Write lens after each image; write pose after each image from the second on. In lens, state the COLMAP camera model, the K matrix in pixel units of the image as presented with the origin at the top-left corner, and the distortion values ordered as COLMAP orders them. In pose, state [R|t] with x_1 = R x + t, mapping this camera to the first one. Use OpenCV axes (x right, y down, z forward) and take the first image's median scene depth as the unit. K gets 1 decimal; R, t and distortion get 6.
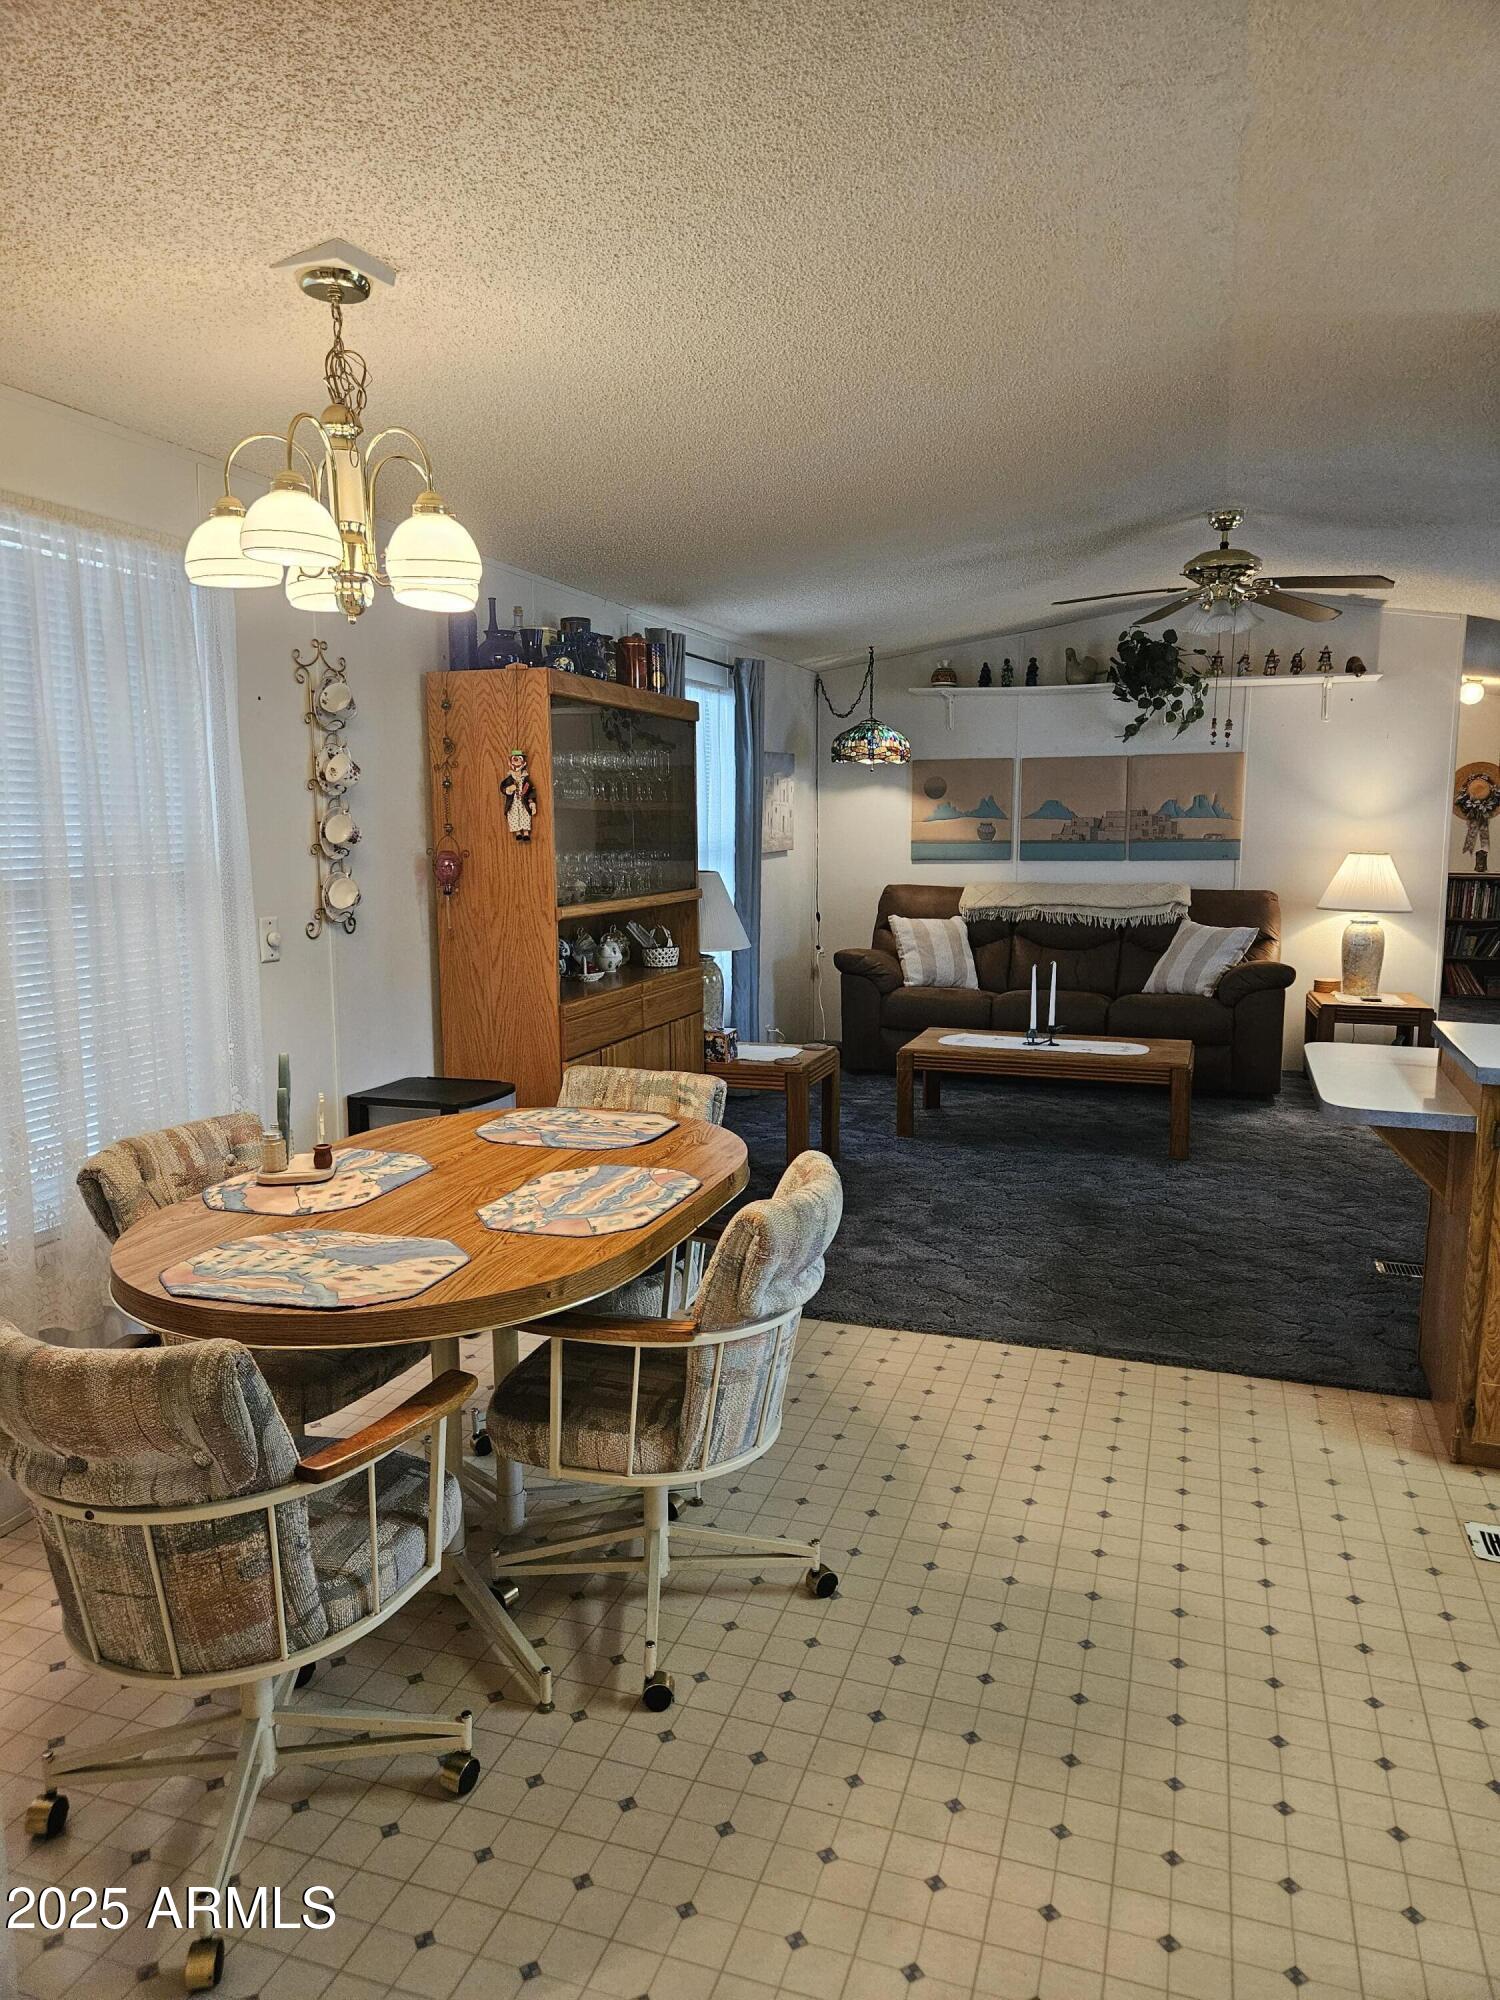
lens RADIAL K [[1328.5, 0, 748.4], [0, 1328.5, 998.4], [0, 0, 1]] dist [0.074297, -0.064834]
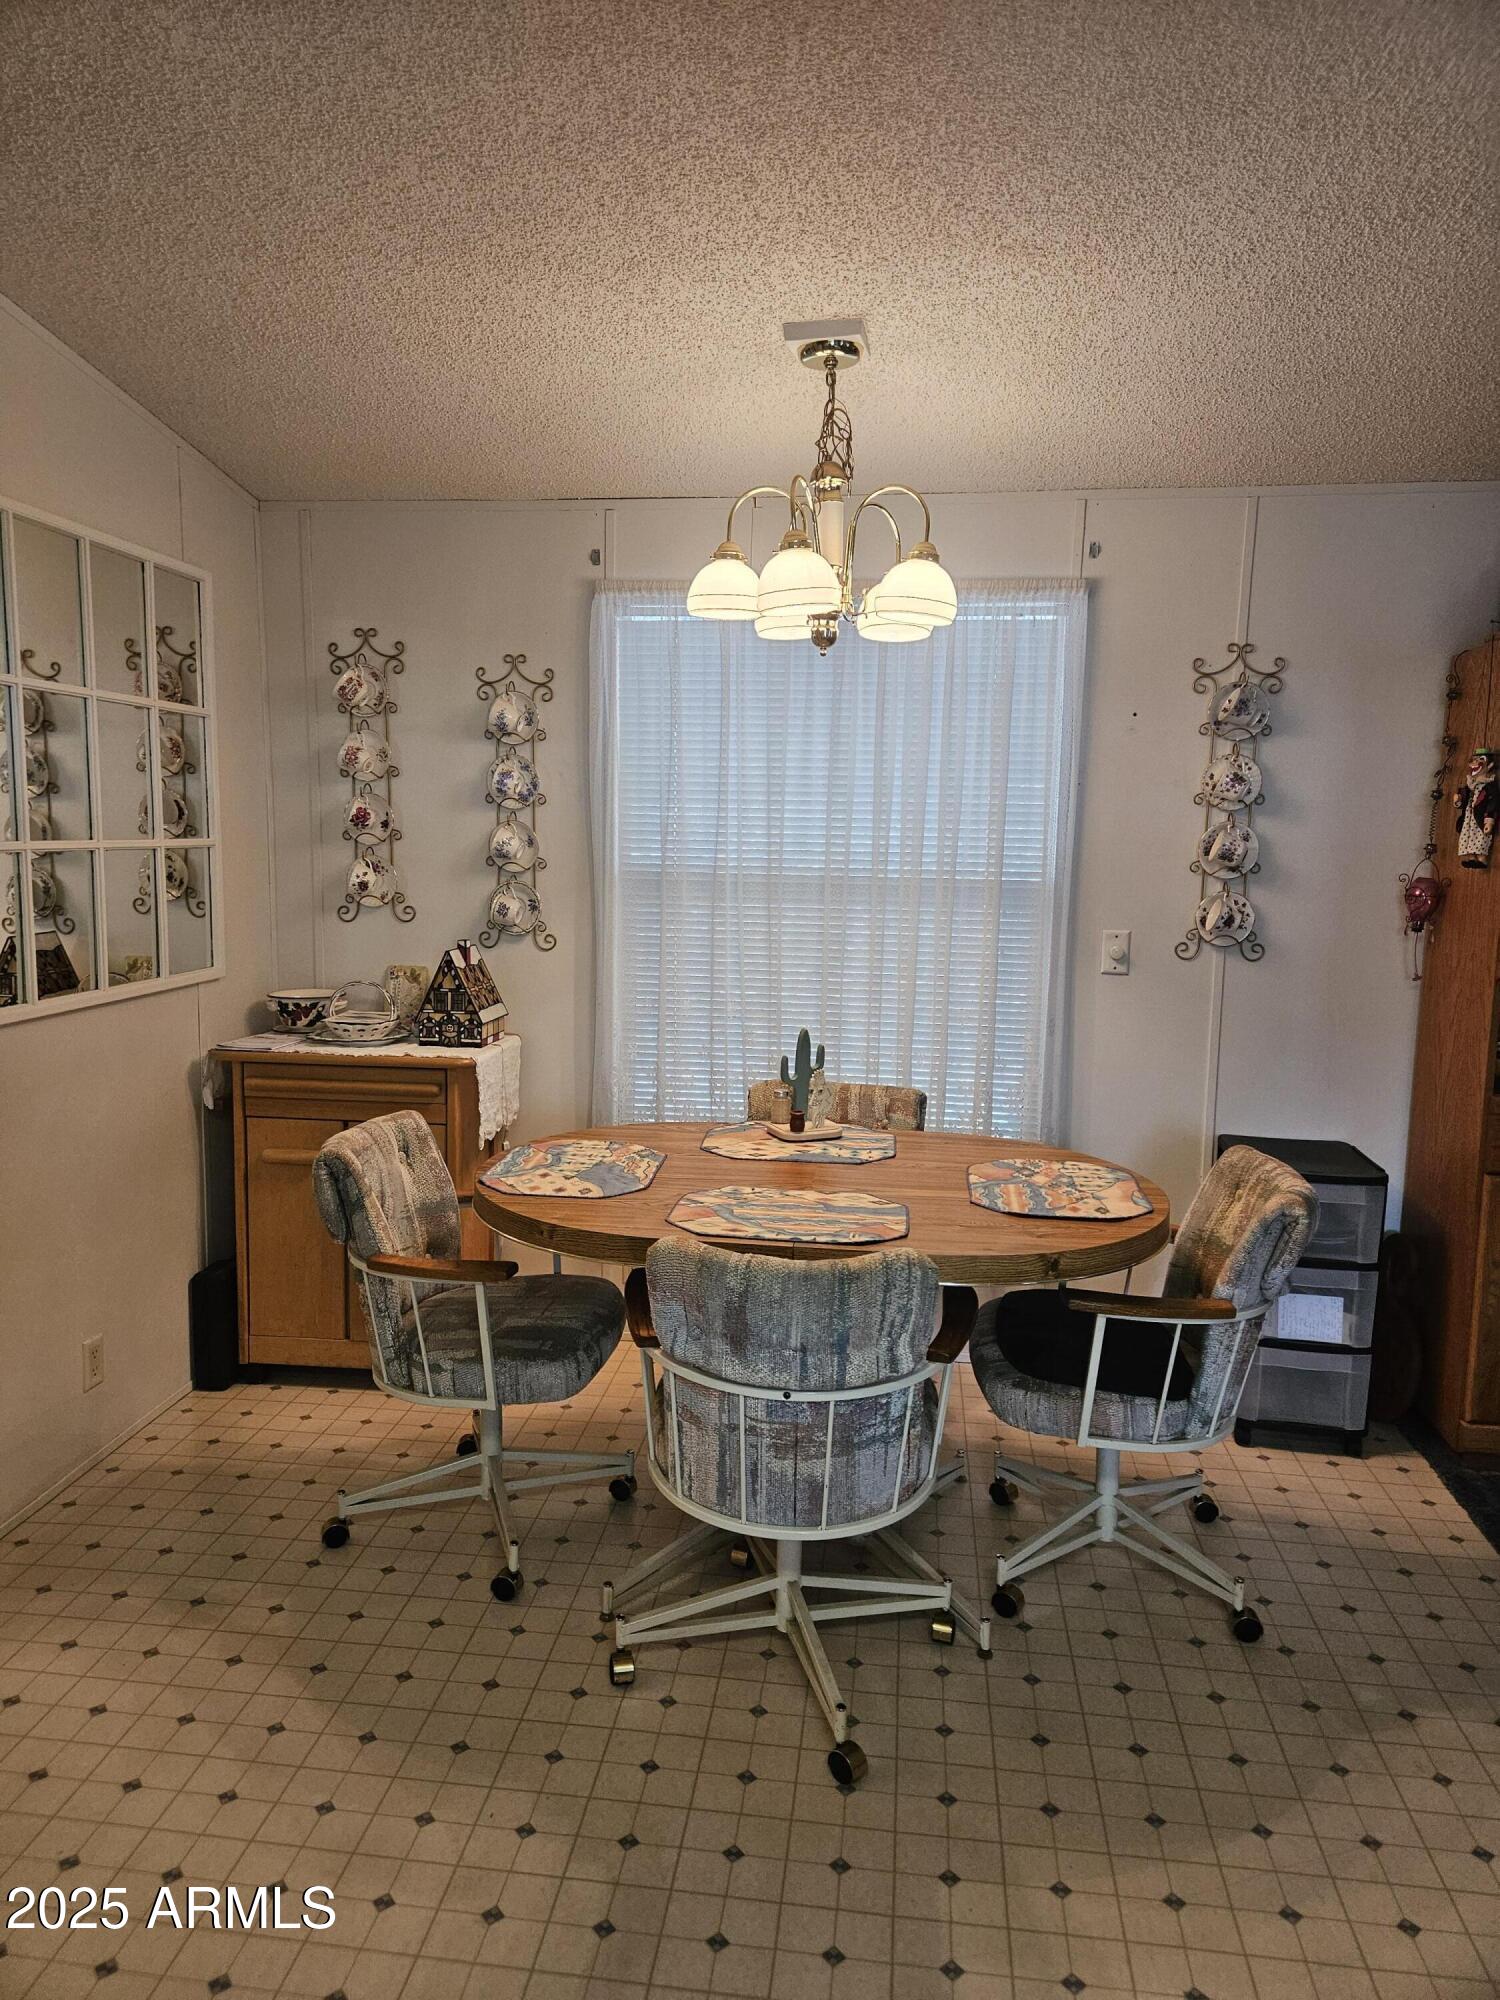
lens RADIAL K [[1328.5, 0, 745.7], [0, 1328.5, 998.0], [0, 0, 1]] dist [0.074297, -0.064834]
pose [[0.197875, 0.136493, -0.970678, 0.307837], [-0.150953, 0.982688, 0.107410, -0.041036], [0.968534, 0.125273, 0.215053, 0.278916]]
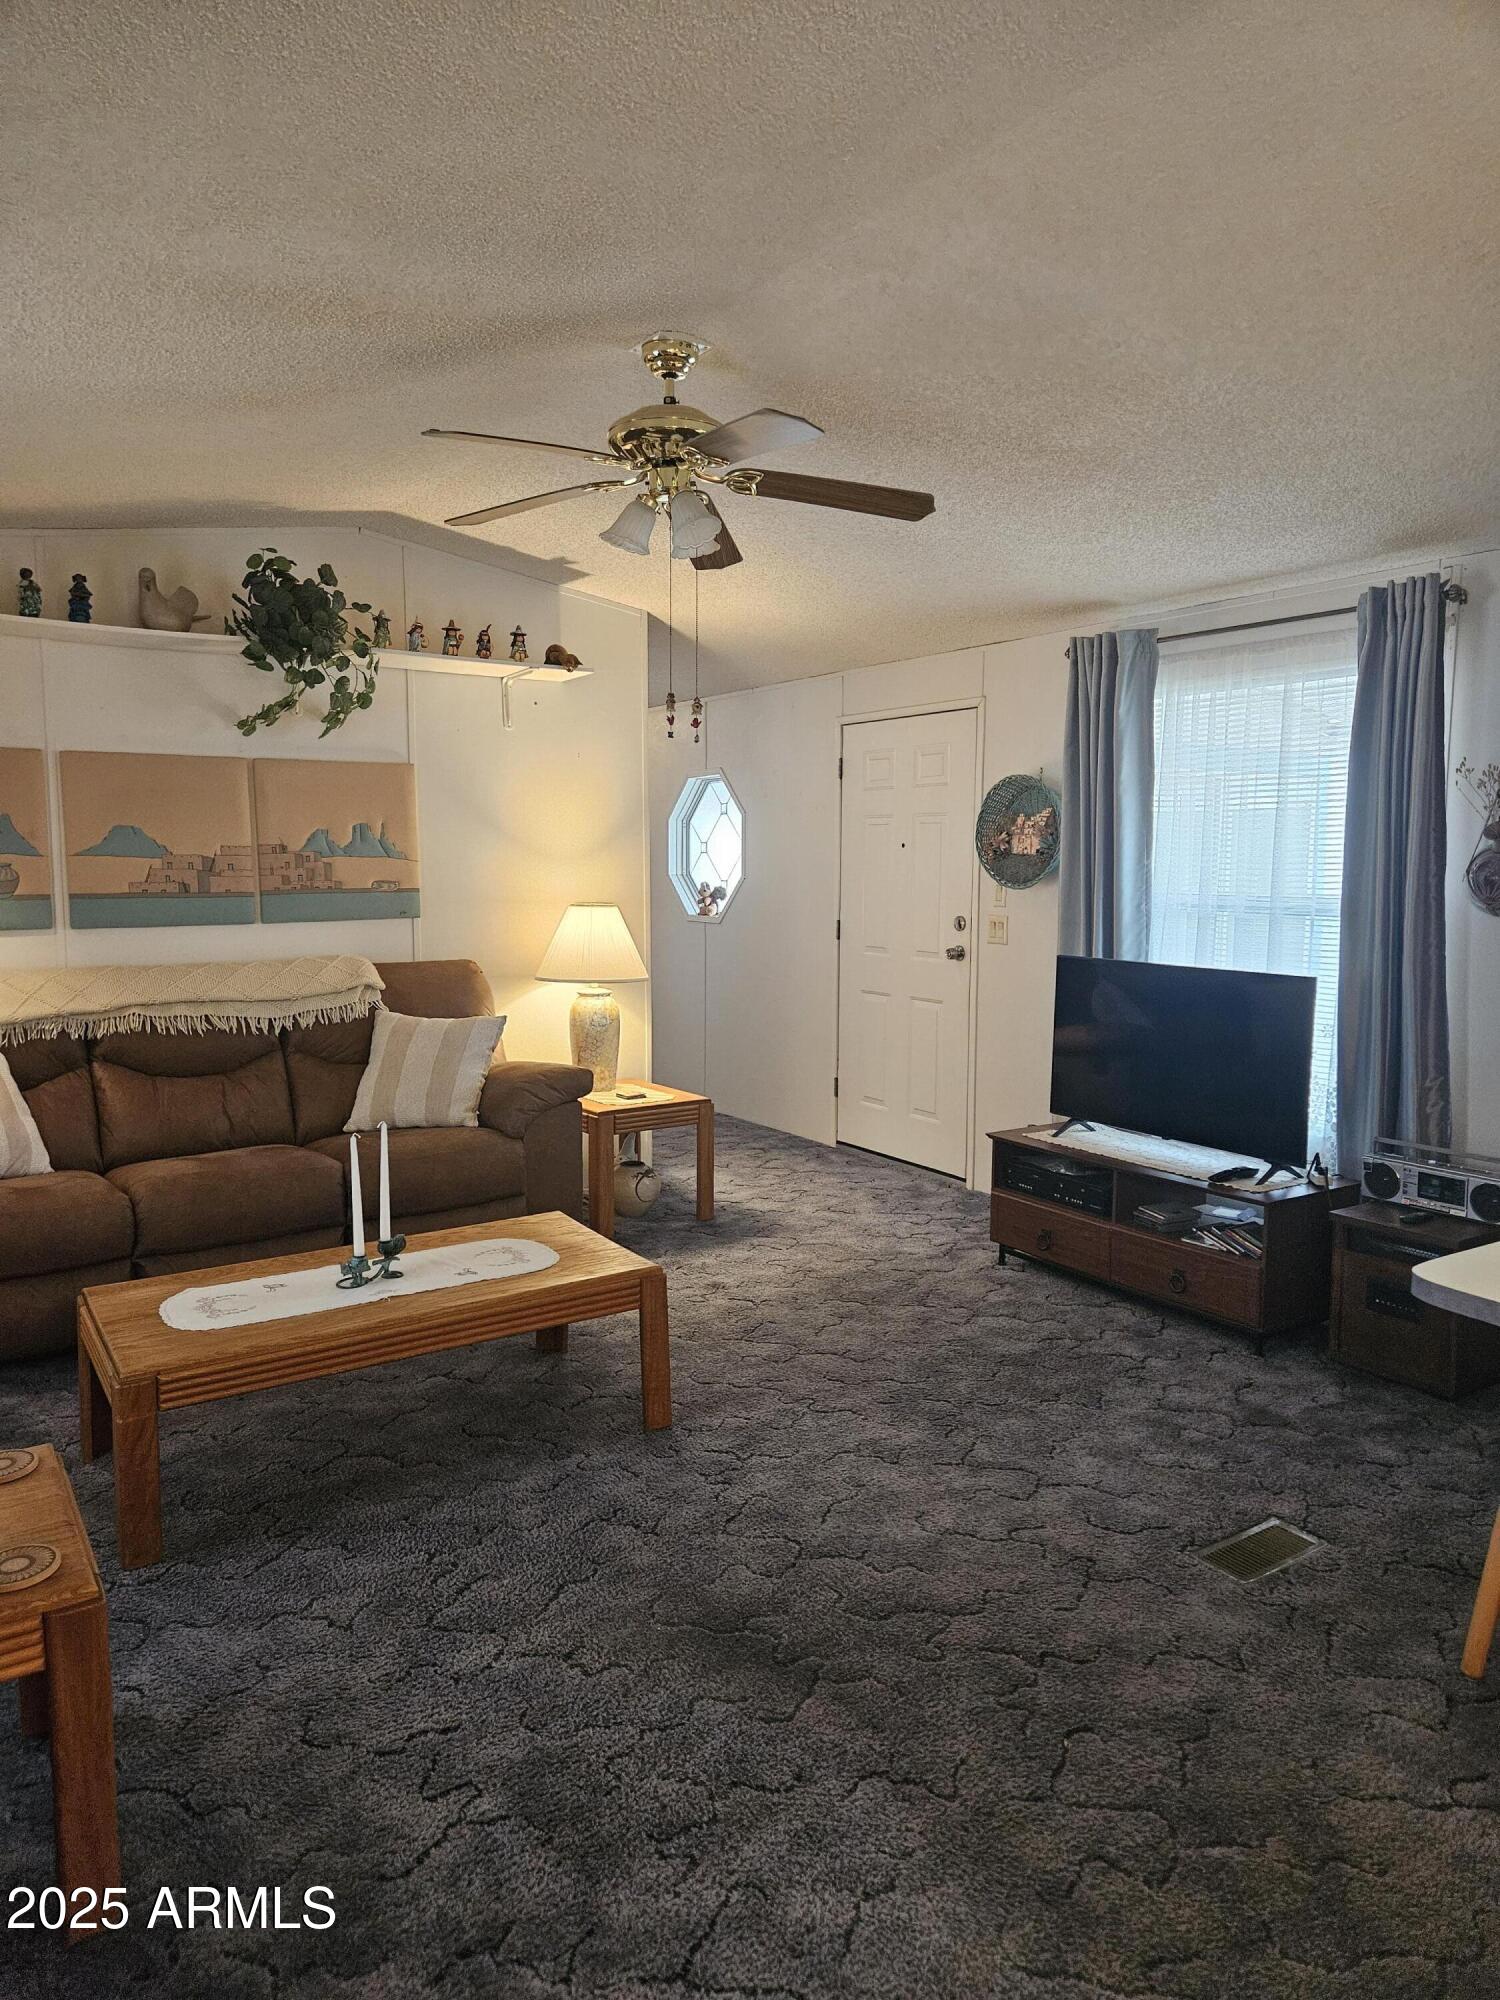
lens RADIAL K [[1328.5, 0, 738.8], [0, 1328.5, 993.1], [0, 0, 1]] dist [0.074297, -0.064834]
pose [[0.612431, -0.080018, 0.786464, -0.095374], [0.105605, 0.994228, 0.018920, -0.069528], [-0.783438, 0.071467, 0.617347, 0.515553]]
